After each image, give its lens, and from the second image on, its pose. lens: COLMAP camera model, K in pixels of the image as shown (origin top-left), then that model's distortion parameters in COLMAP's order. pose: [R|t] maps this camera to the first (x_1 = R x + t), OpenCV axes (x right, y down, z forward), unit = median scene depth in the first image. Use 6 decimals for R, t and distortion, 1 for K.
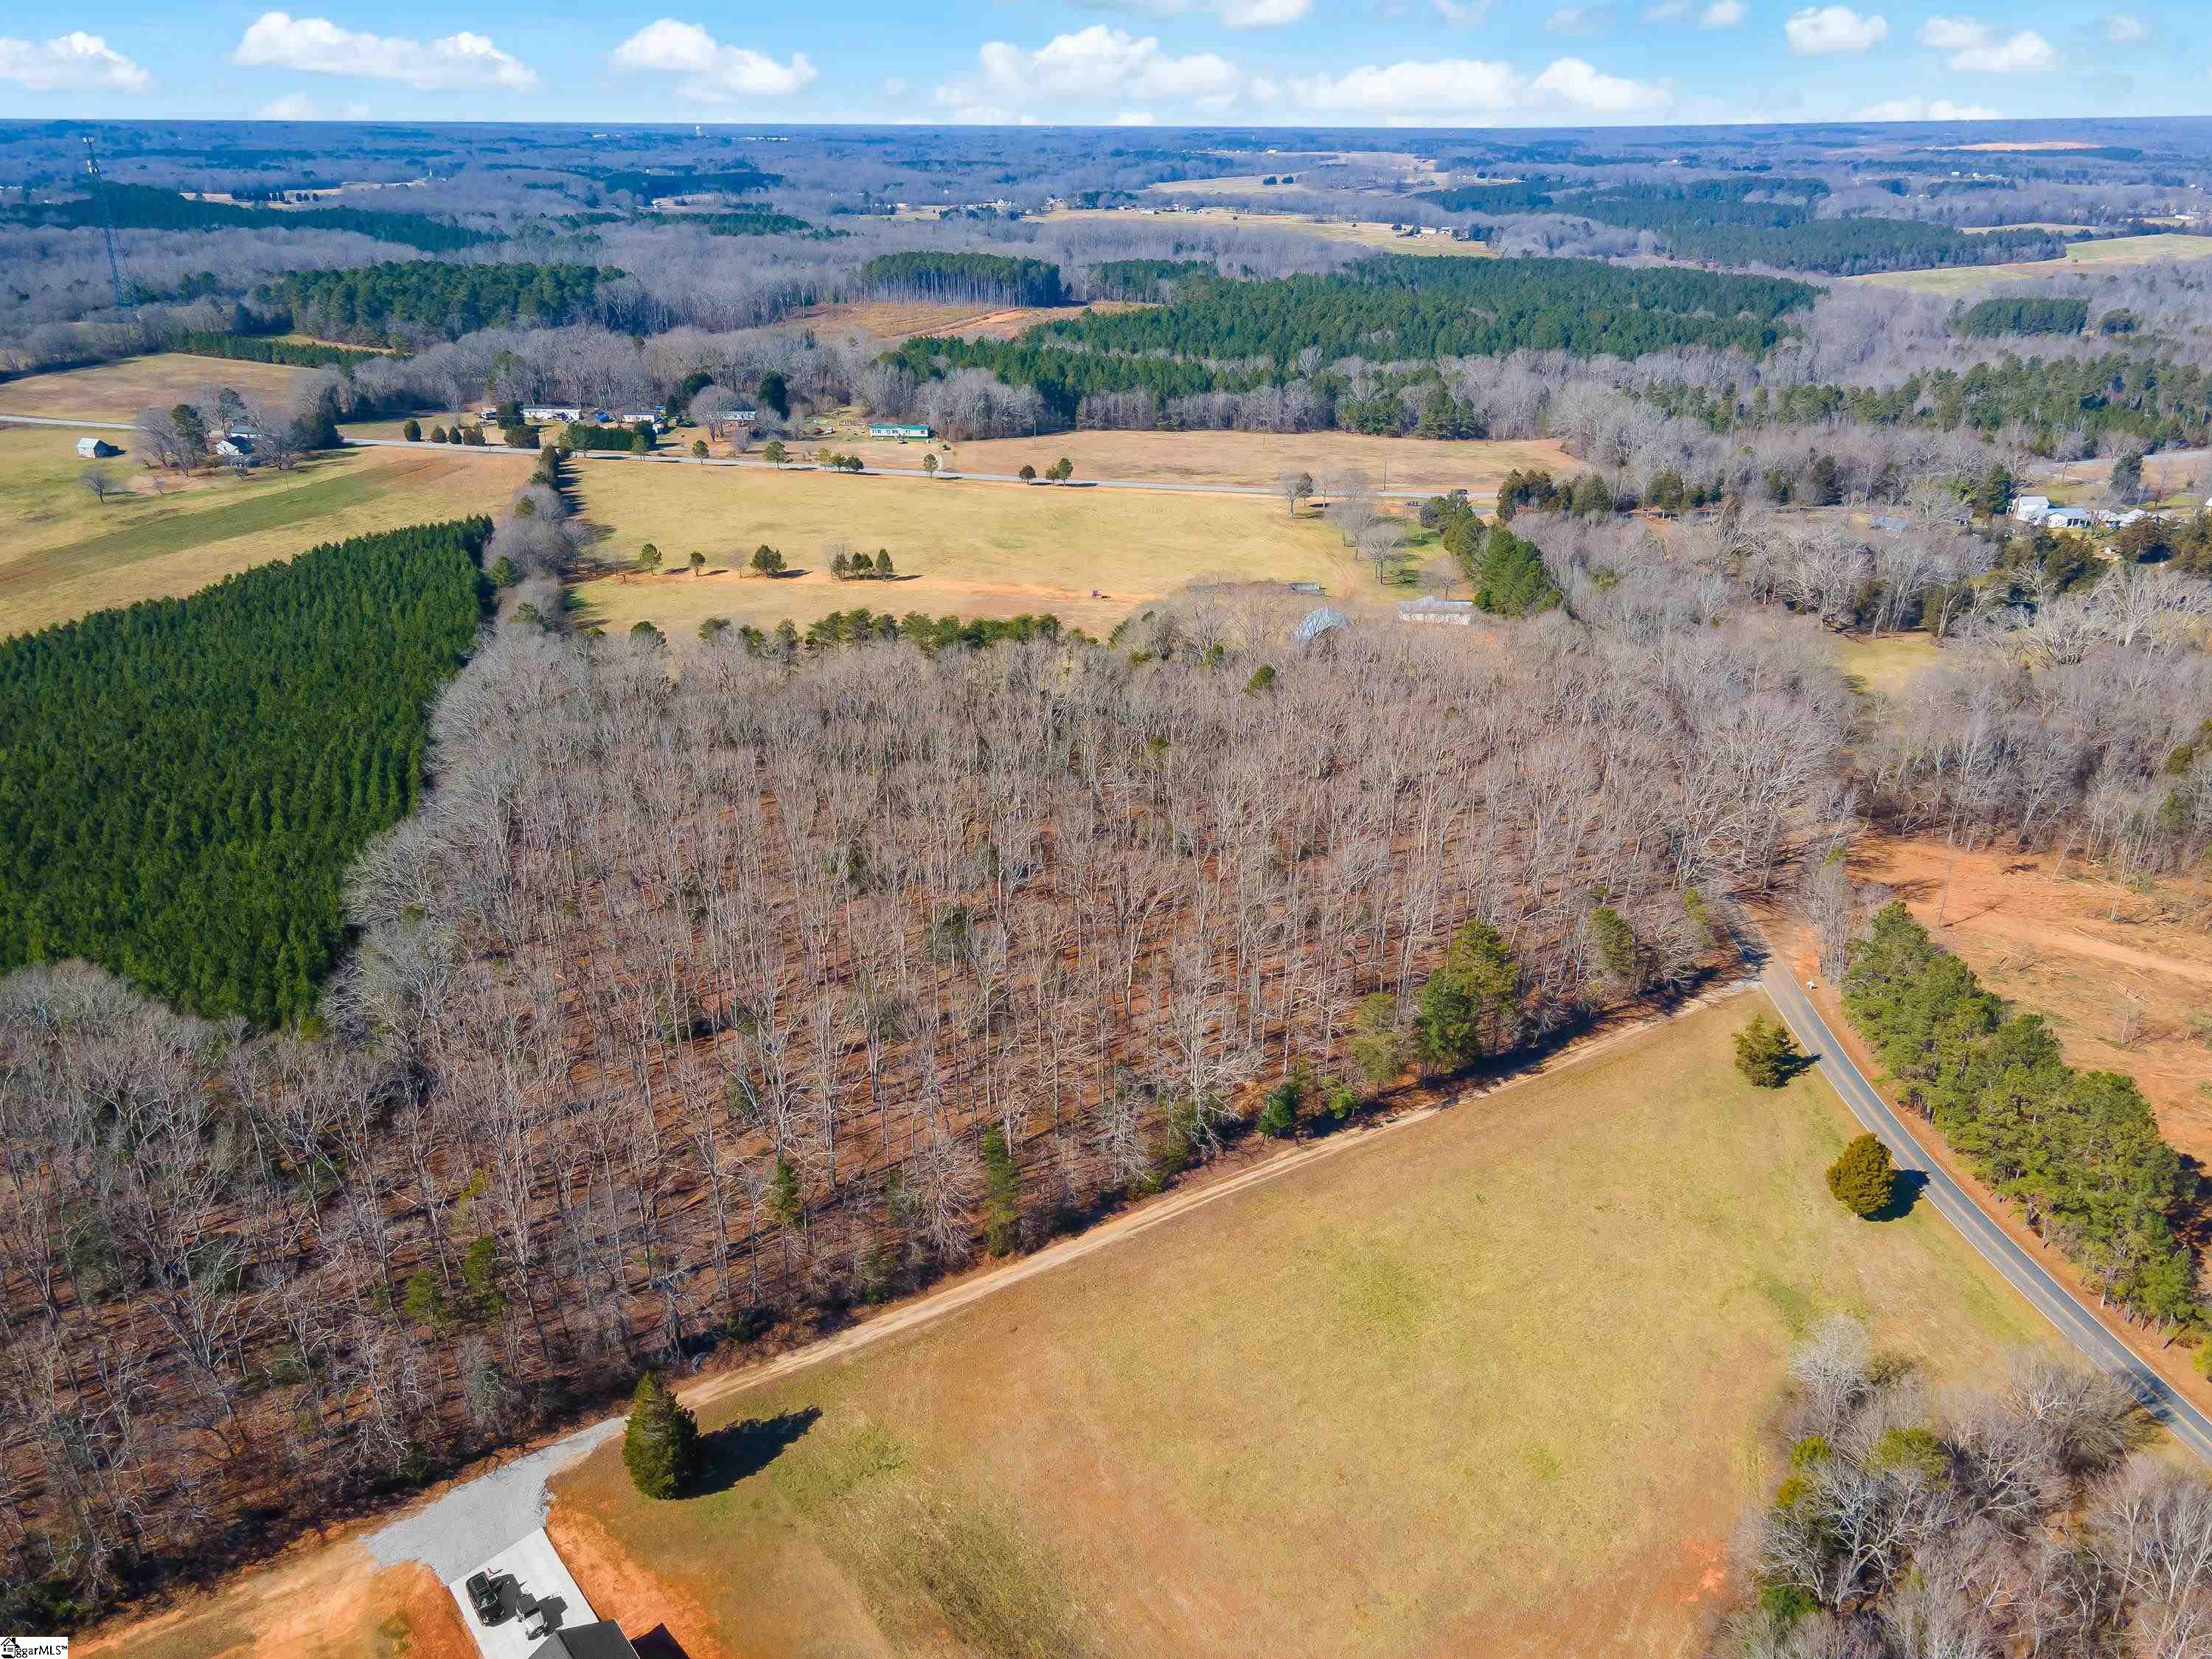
lens RADIAL K [[1581.9, 0, 1111.1], [0, 1581.9, 834.7], [0, 0, 1]] dist [0.009435, 0.050585]
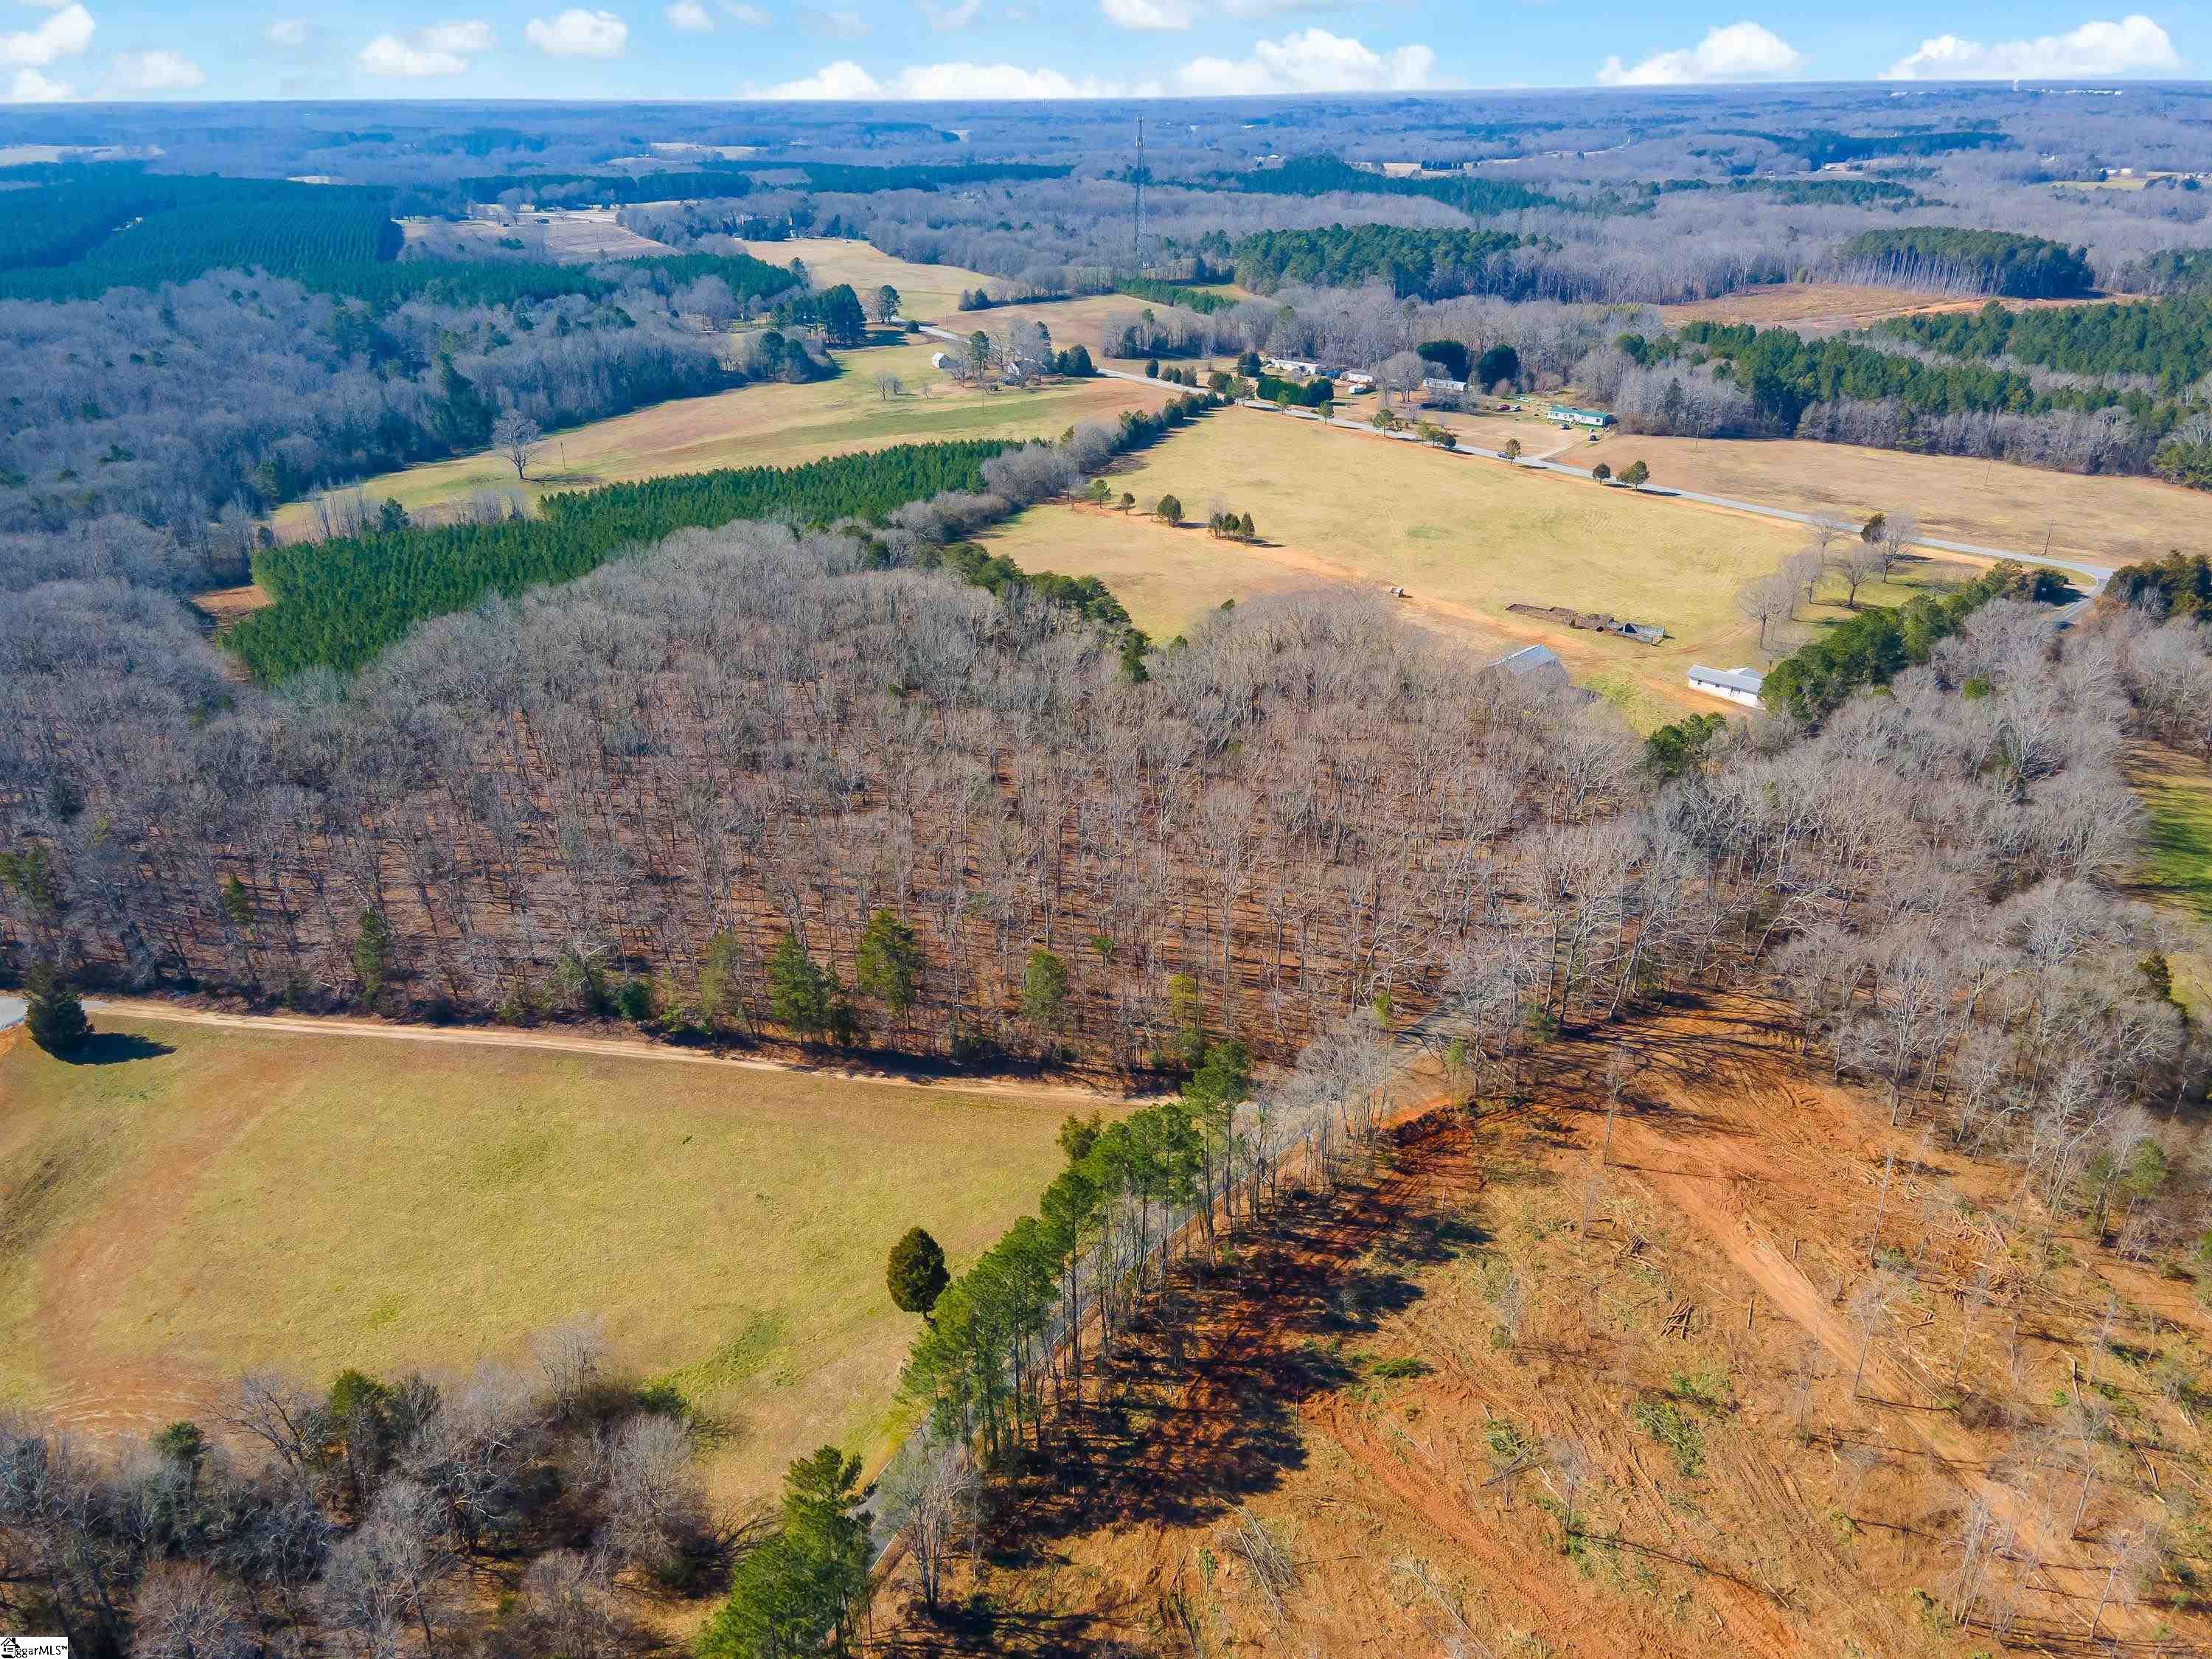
lens RADIAL K [[1581.9, 0, 1111.1], [0, 1581.9, 834.7], [0, 0, 1]] dist [0.009435, 0.050585]
pose [[0.748713, 0.272787, -0.604166, 0.283508], [-0.261742, 0.959004, 0.108637, -0.041635], [0.609032, 0.076797, 0.789419, 0.091803]]
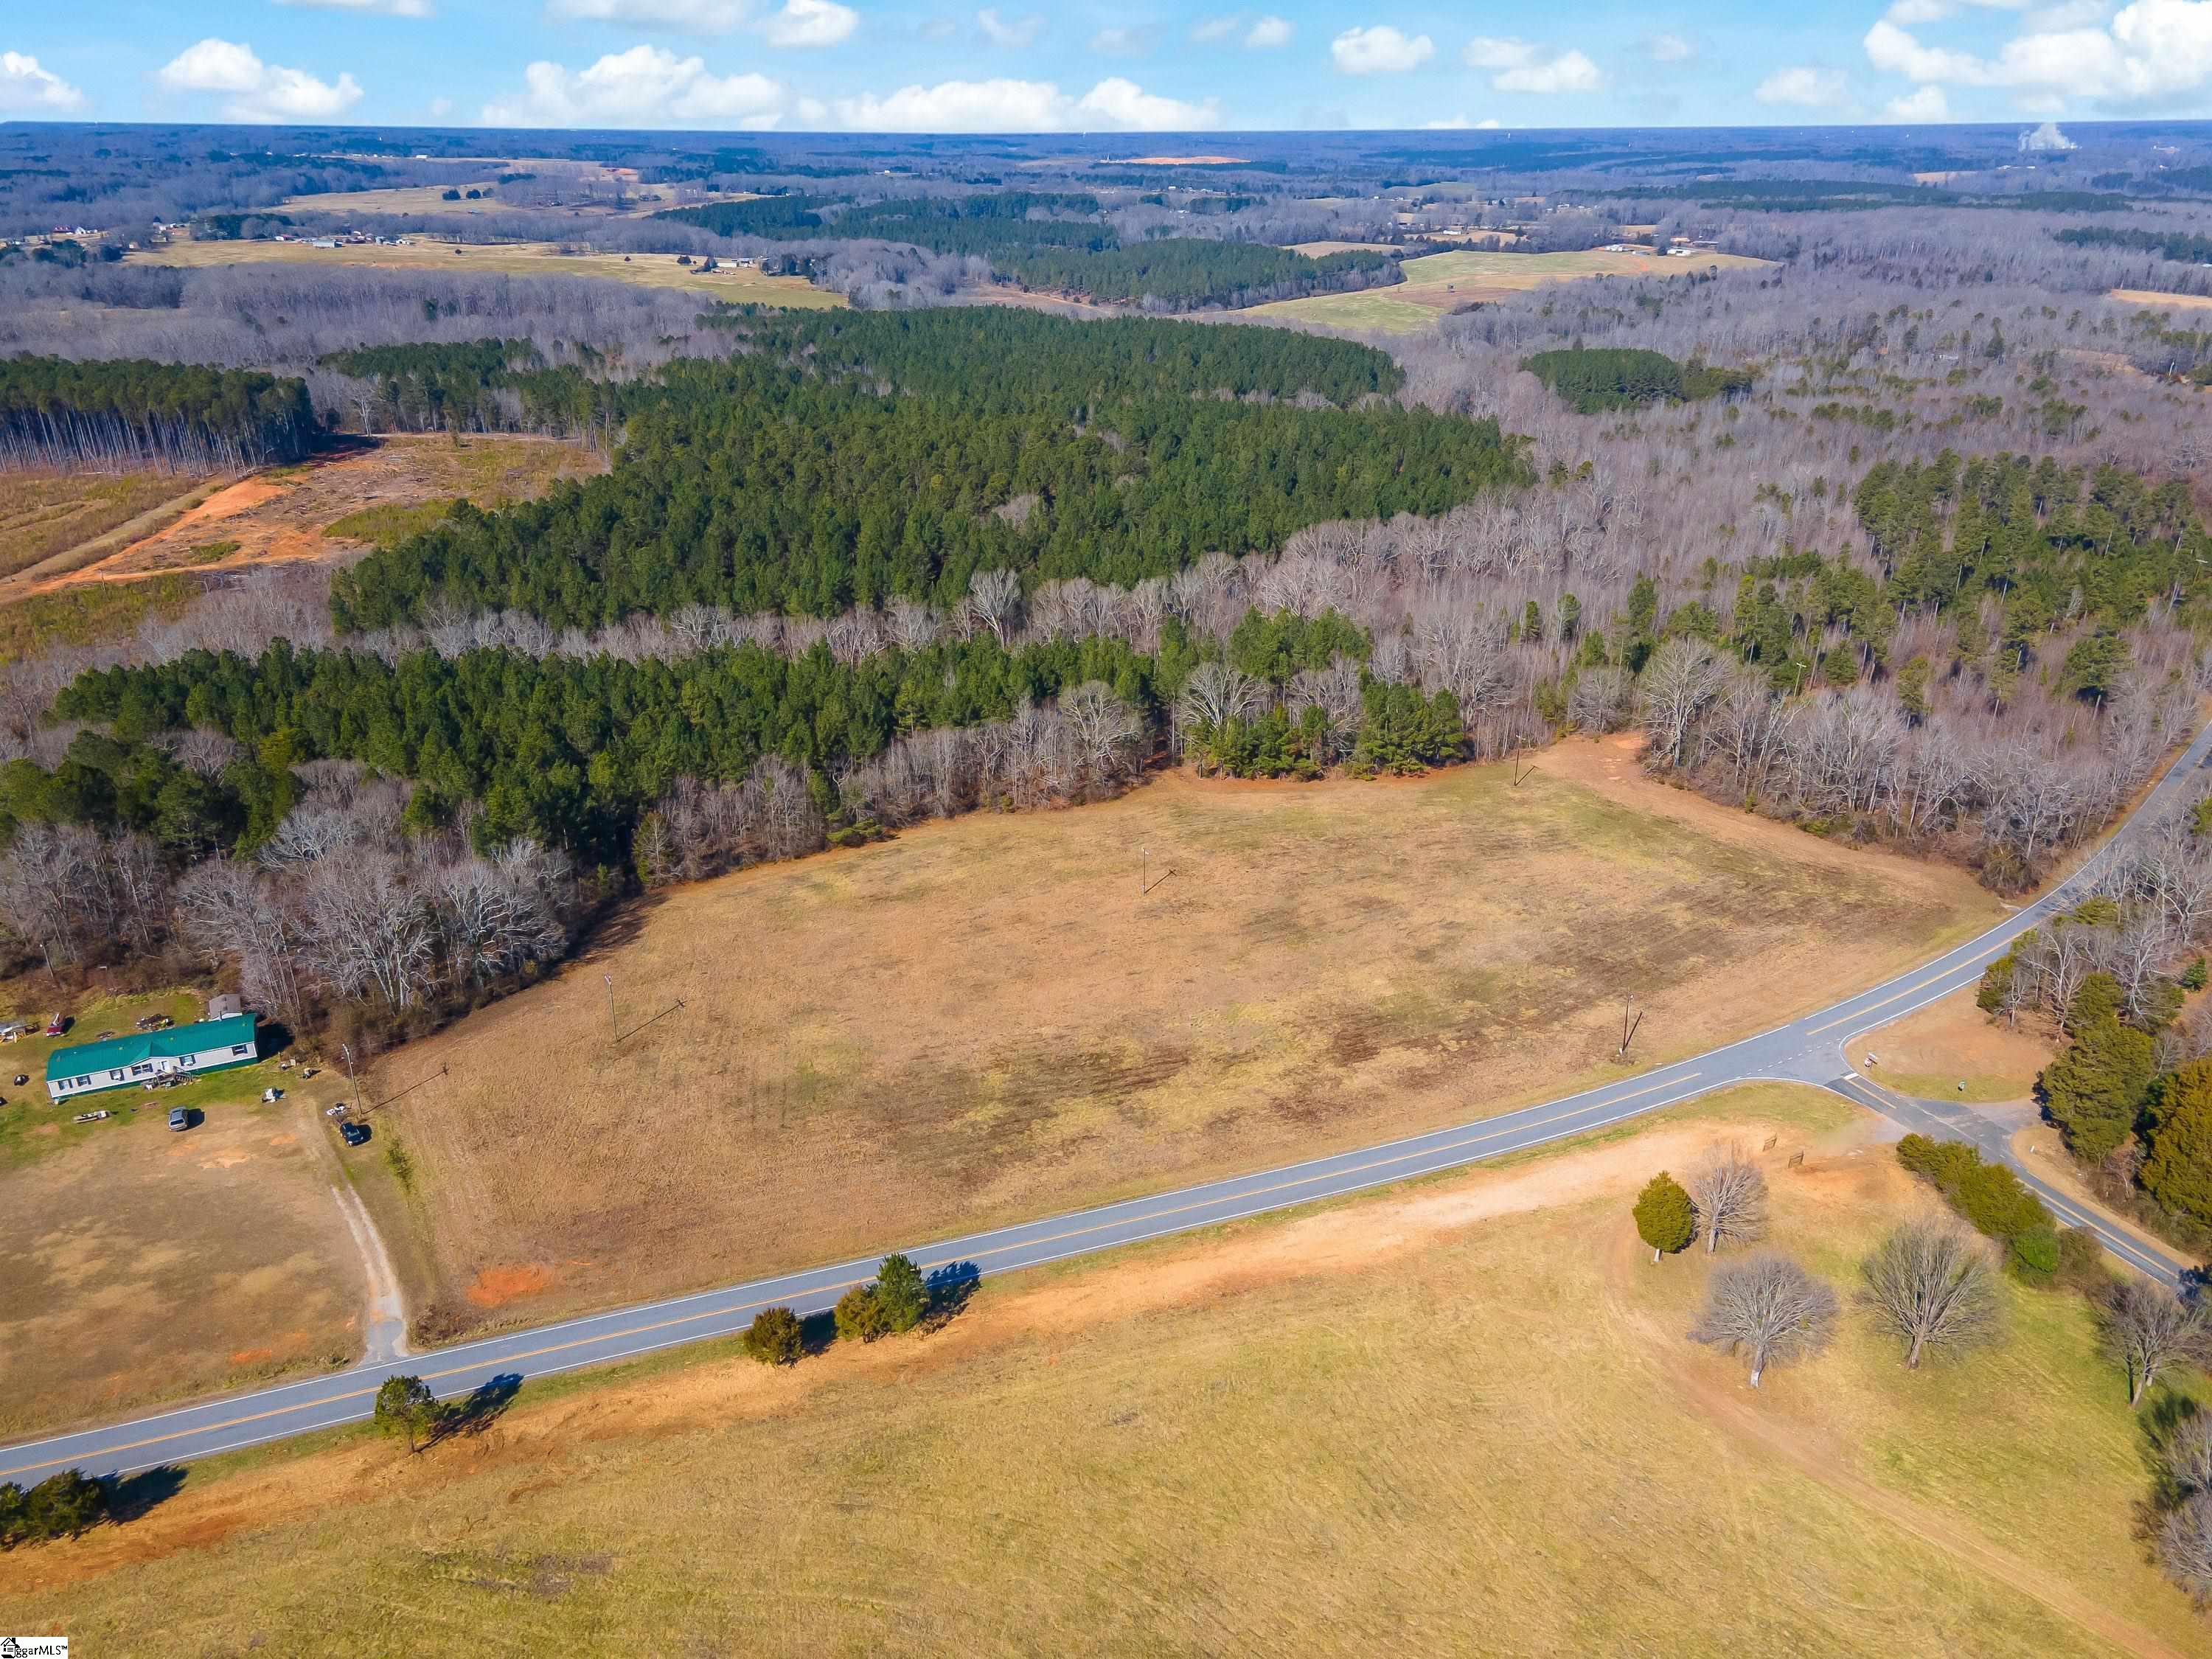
lens RADIAL K [[1581.9, 0, 1111.1], [0, 1581.9, 834.7], [0, 0, 1]] dist [0.009435, 0.050585]
pose [[0.880623, -0.191037, 0.433599, -0.088506], [0.192004, 0.980493, 0.042038, -0.261642], [-0.433172, 0.046233, 0.900125, 0.576746]]
